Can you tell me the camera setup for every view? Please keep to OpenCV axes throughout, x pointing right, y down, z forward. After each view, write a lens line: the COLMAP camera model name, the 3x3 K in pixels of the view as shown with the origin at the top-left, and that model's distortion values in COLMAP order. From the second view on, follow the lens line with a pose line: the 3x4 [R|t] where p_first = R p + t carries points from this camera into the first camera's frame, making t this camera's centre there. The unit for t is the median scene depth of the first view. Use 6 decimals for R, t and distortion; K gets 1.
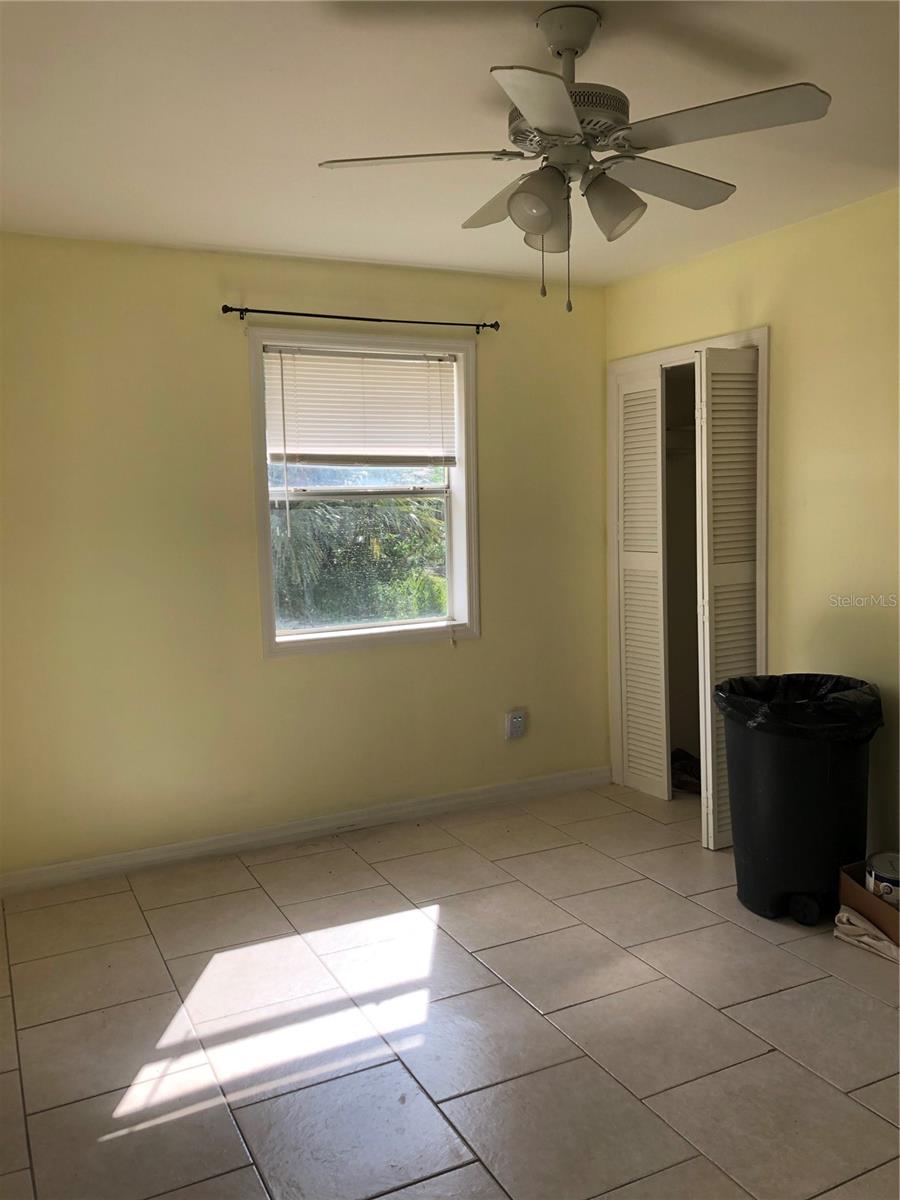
lens RADIAL K [[970.3, 0, 450.0], [0, 970.3, 600.0], [0, 0, 1]] dist [0.035383, -0.058285]
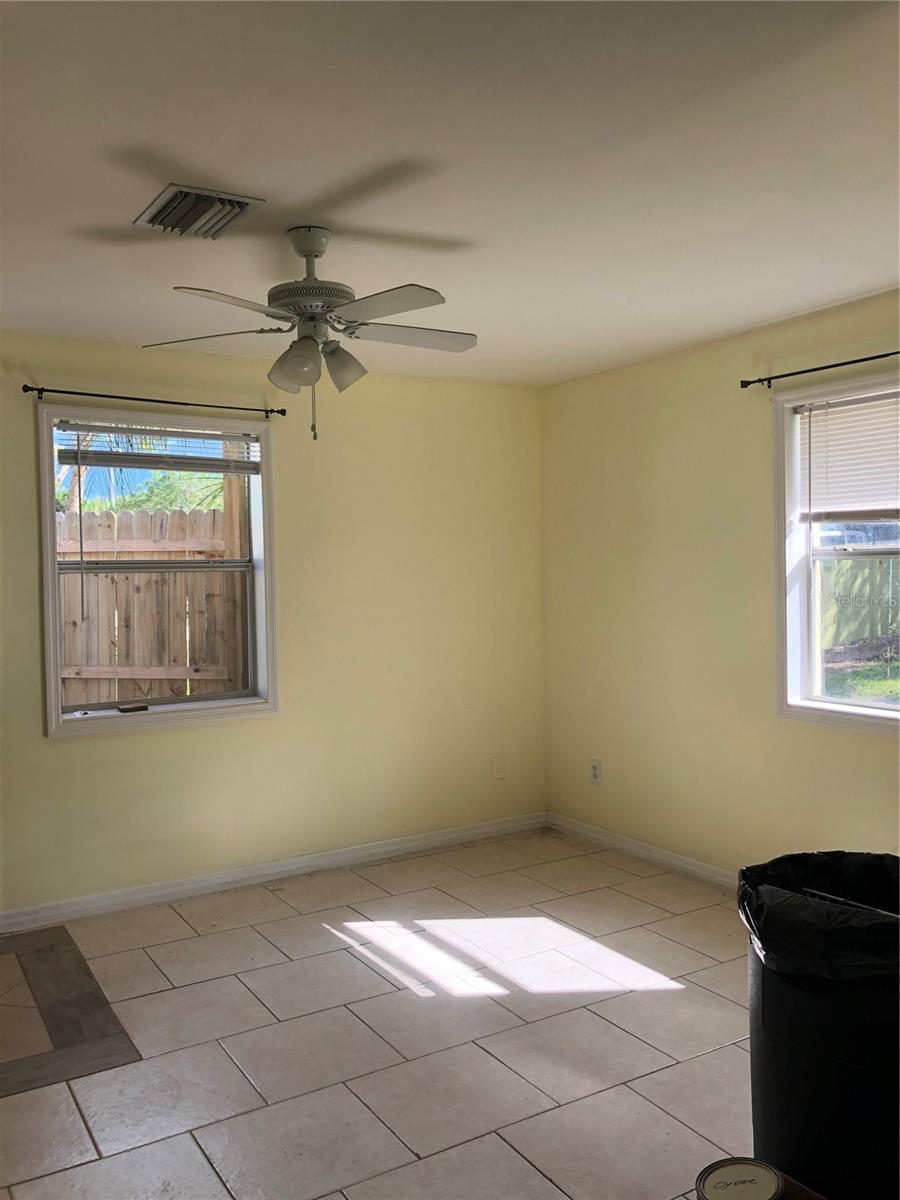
lens RADIAL K [[970.3, 0, 450.0], [0, 970.3, 600.0], [0, 0, 1]] dist [0.035383, -0.058285]
pose [[0.101338, 0.060817, -0.992991, 0.952236], [-0.088511, 0.994723, 0.051890, -0.102218], [0.990907, 0.082632, 0.106187, 0.674948]]
